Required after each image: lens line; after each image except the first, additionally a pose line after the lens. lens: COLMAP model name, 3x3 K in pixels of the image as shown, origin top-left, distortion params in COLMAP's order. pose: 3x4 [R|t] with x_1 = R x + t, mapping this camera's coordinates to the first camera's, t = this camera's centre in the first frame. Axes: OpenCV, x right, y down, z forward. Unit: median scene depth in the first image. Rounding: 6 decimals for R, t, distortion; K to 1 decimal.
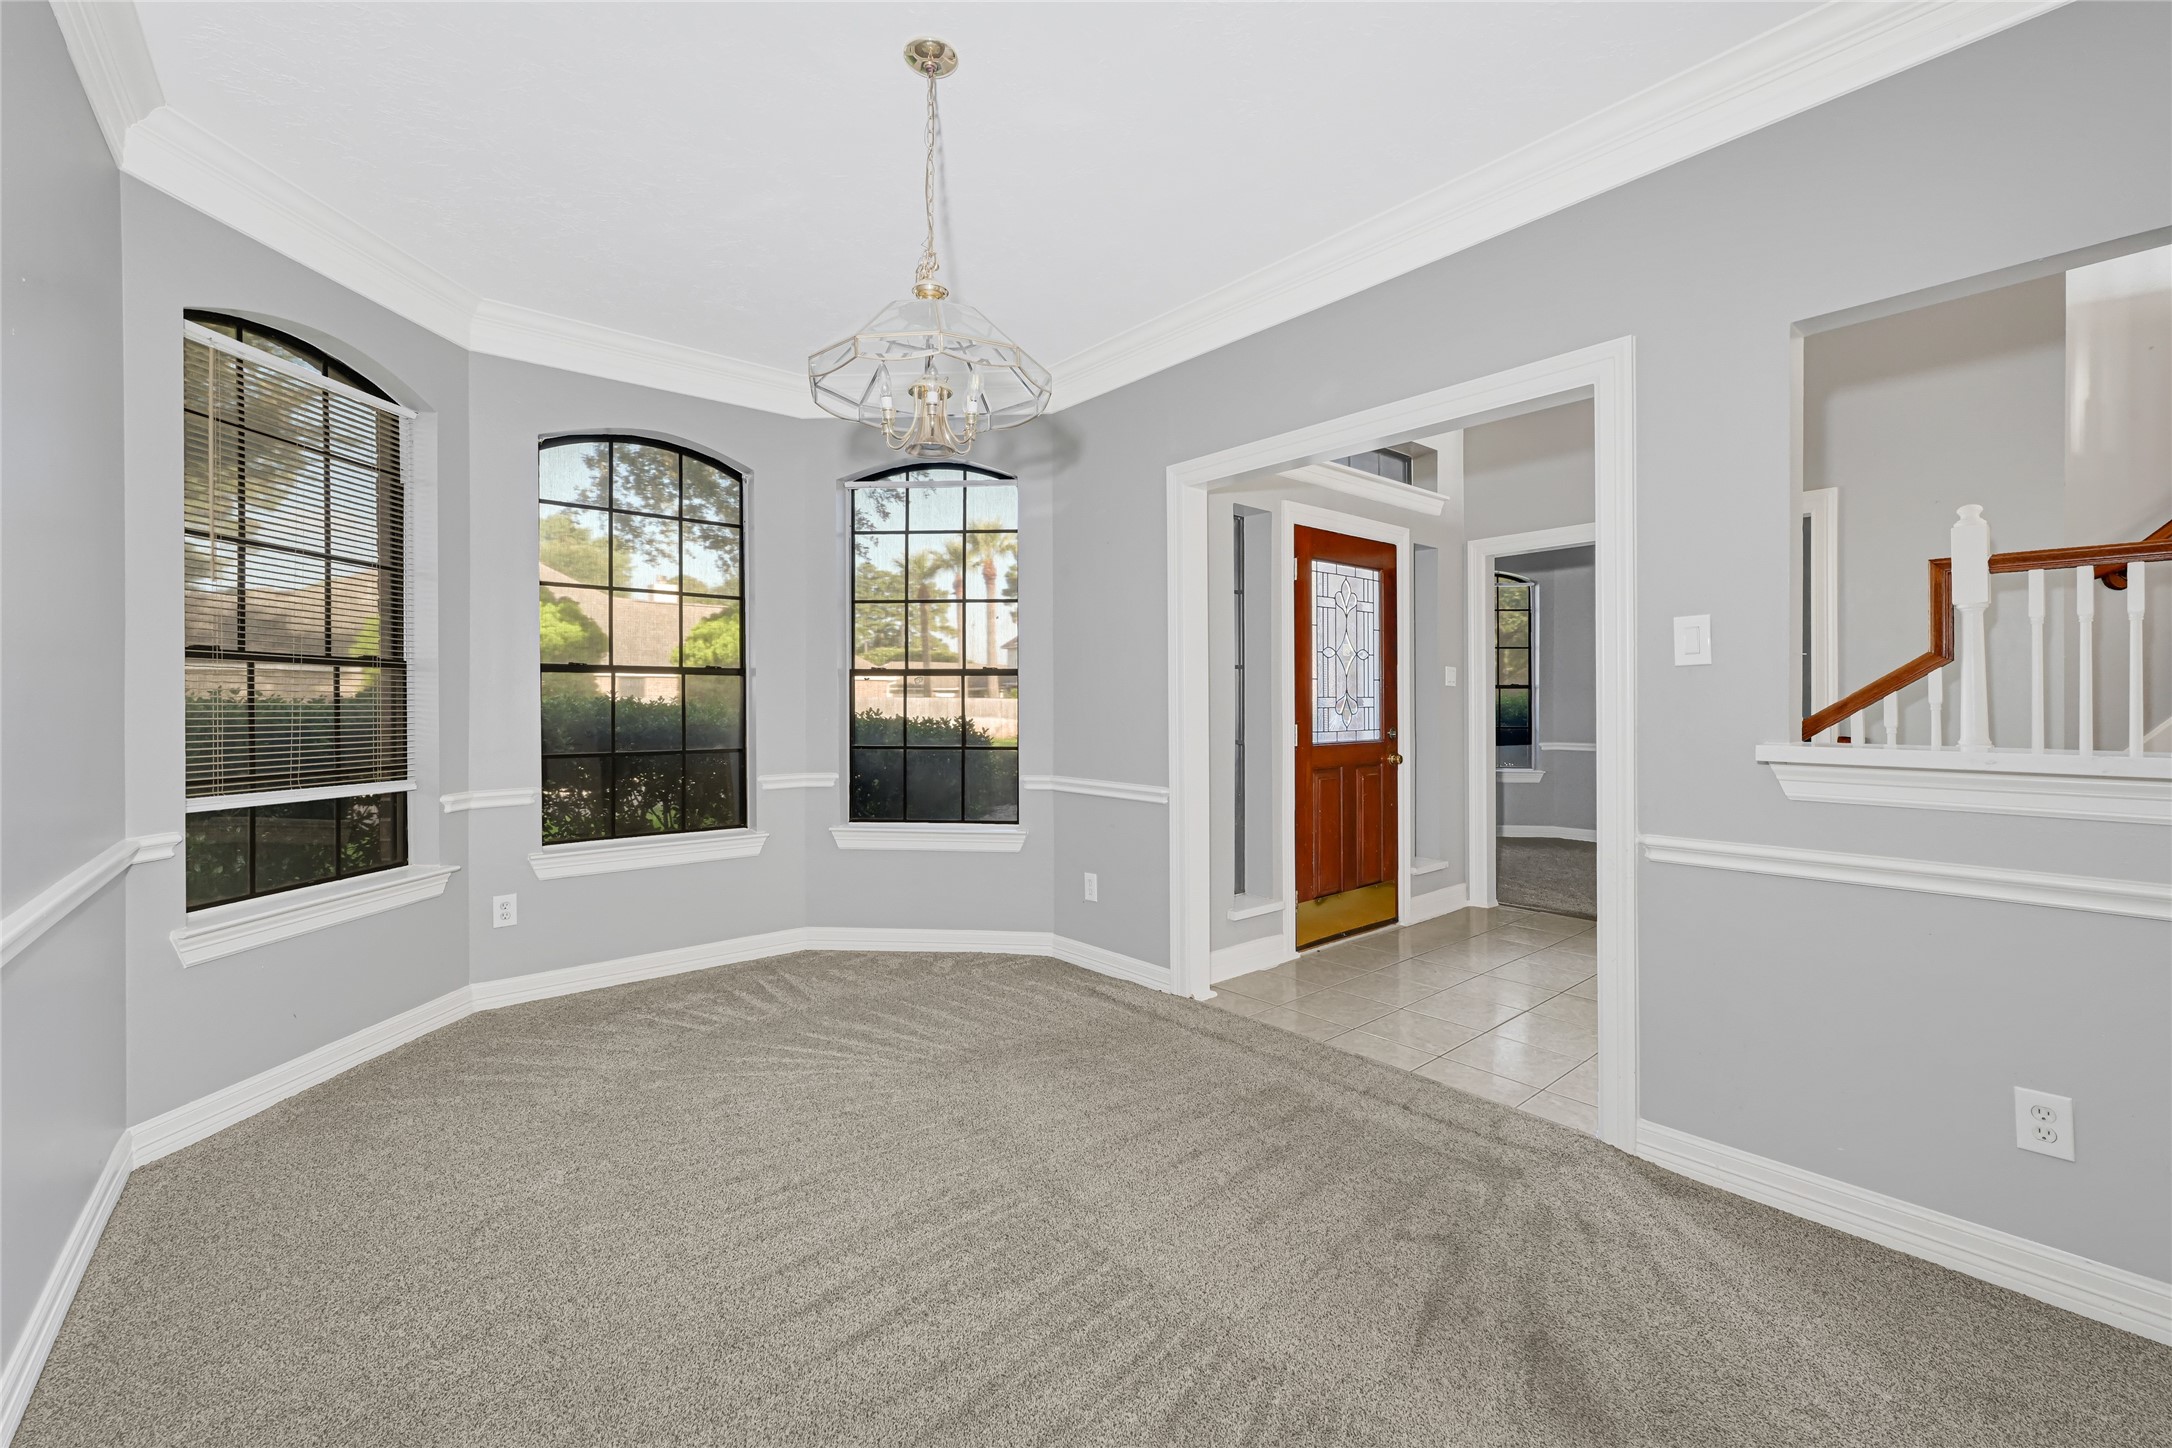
lens RADIAL K [[884.6, 0, 1080.6], [0, 884.6, 707.0], [0, 0, 1]] dist [0.000645, 0.000092]
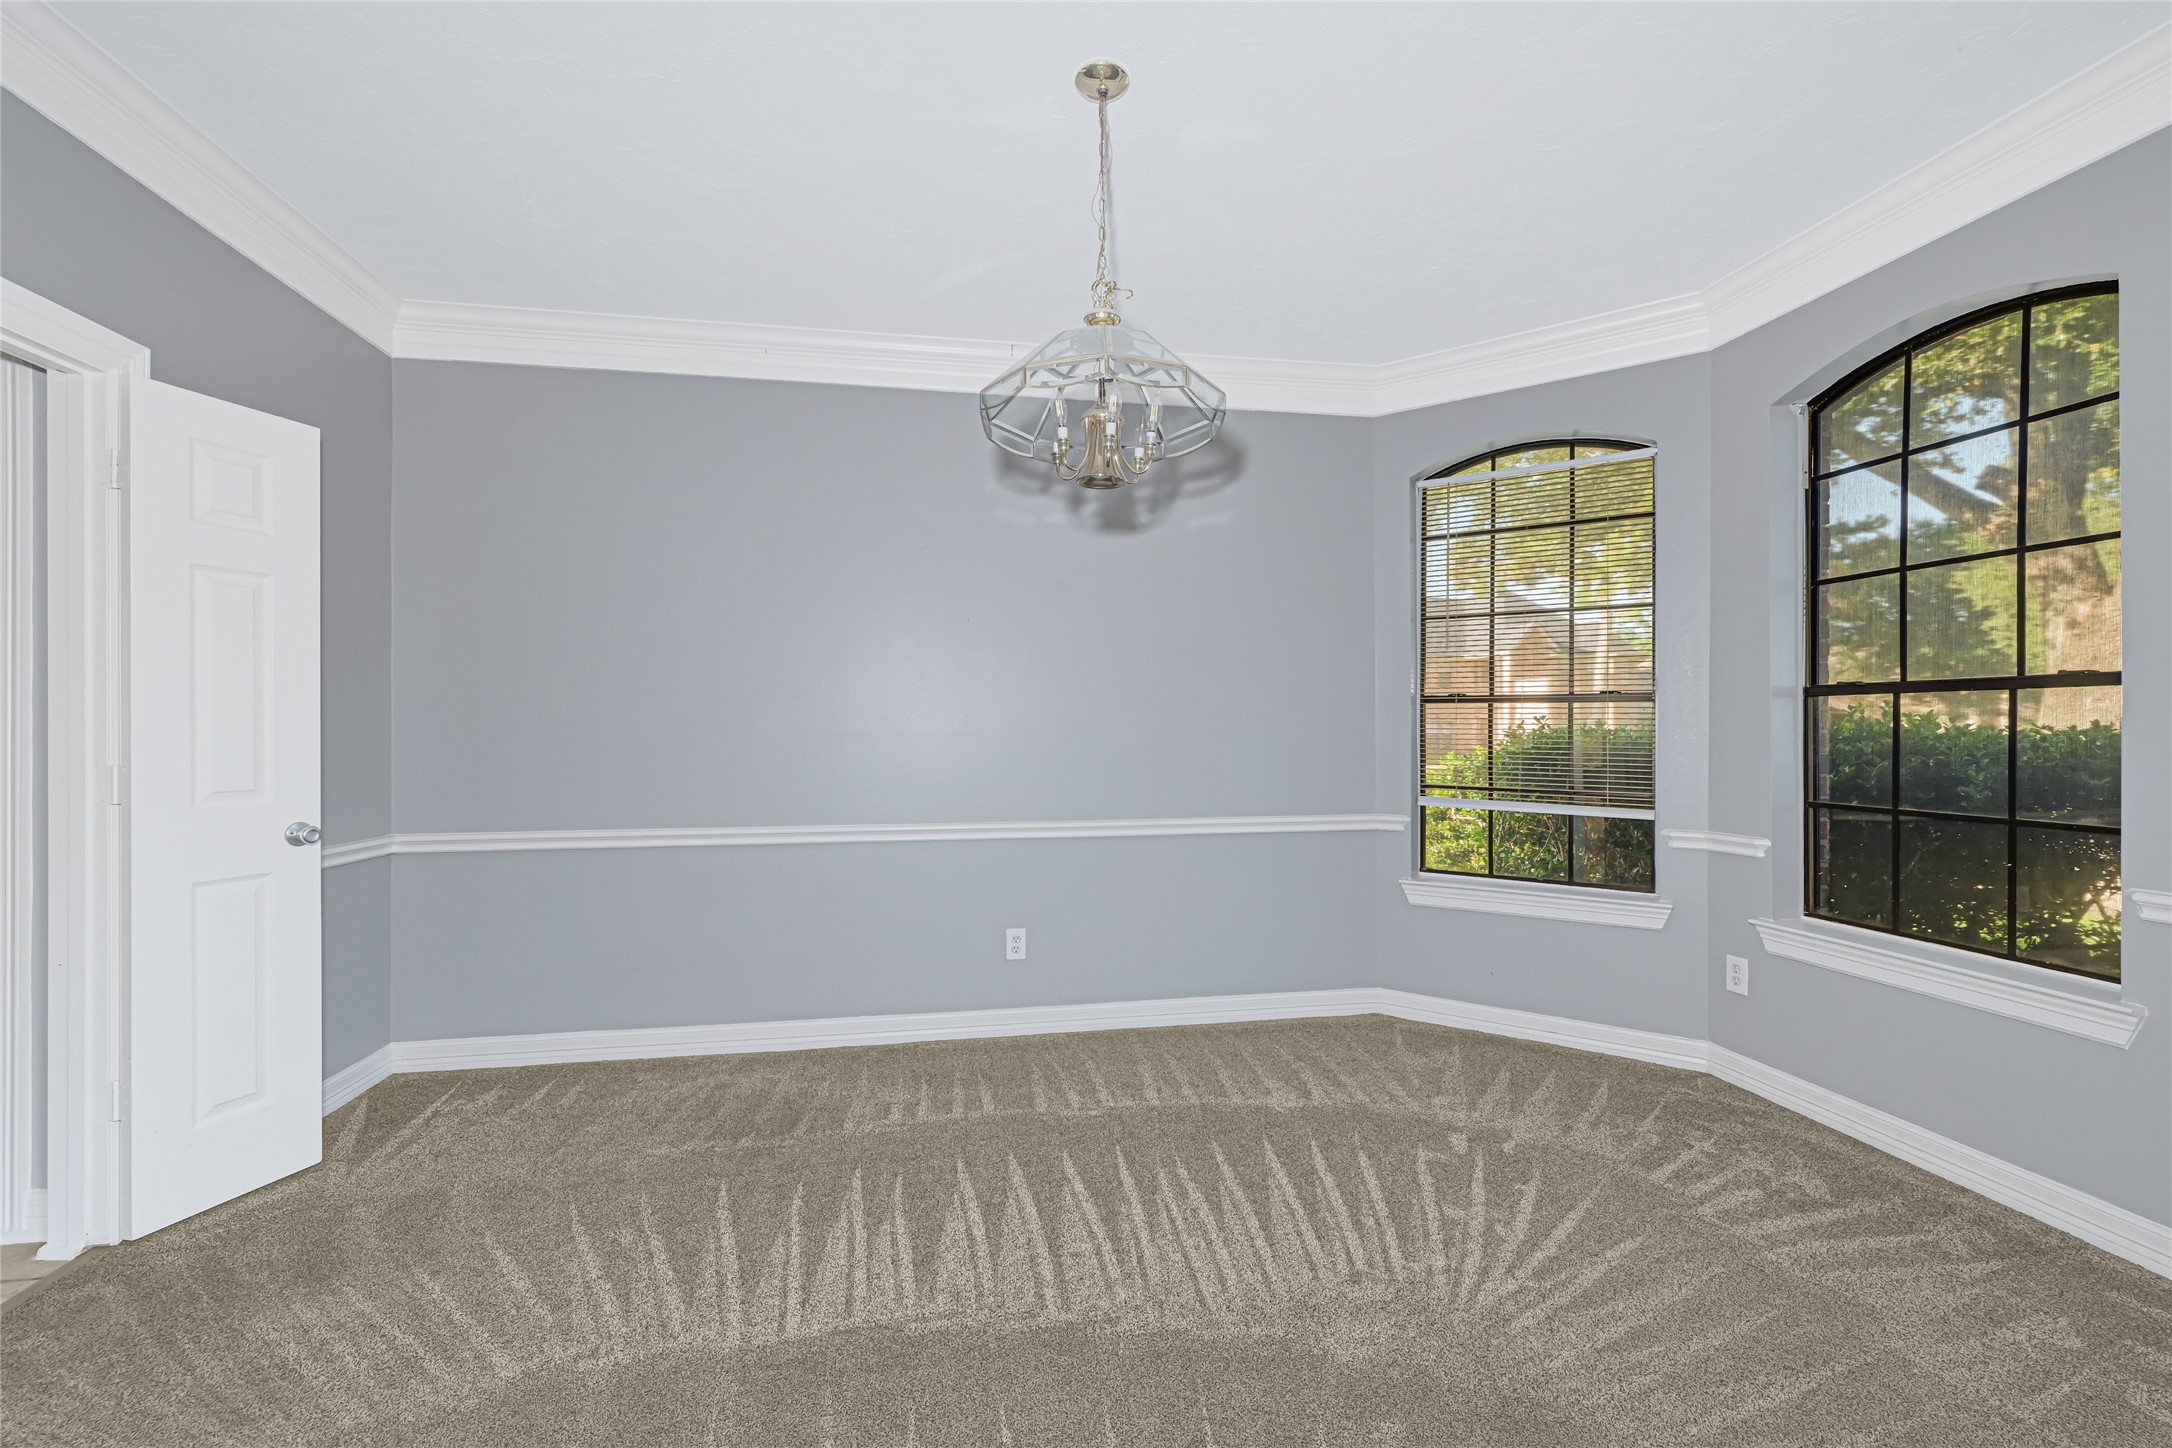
lens RADIAL K [[887.6, 0, 1092.7], [0, 887.6, 719.9], [0, 0, 1]] dist [0.002059, 0.000504]
pose [[-0.507504, -0.002488, -0.861646, 0.452465], [-0.001770, 0.999997, -0.001845, -0.017418], [0.861648, 0.000588, -0.507507, 0.961924]]
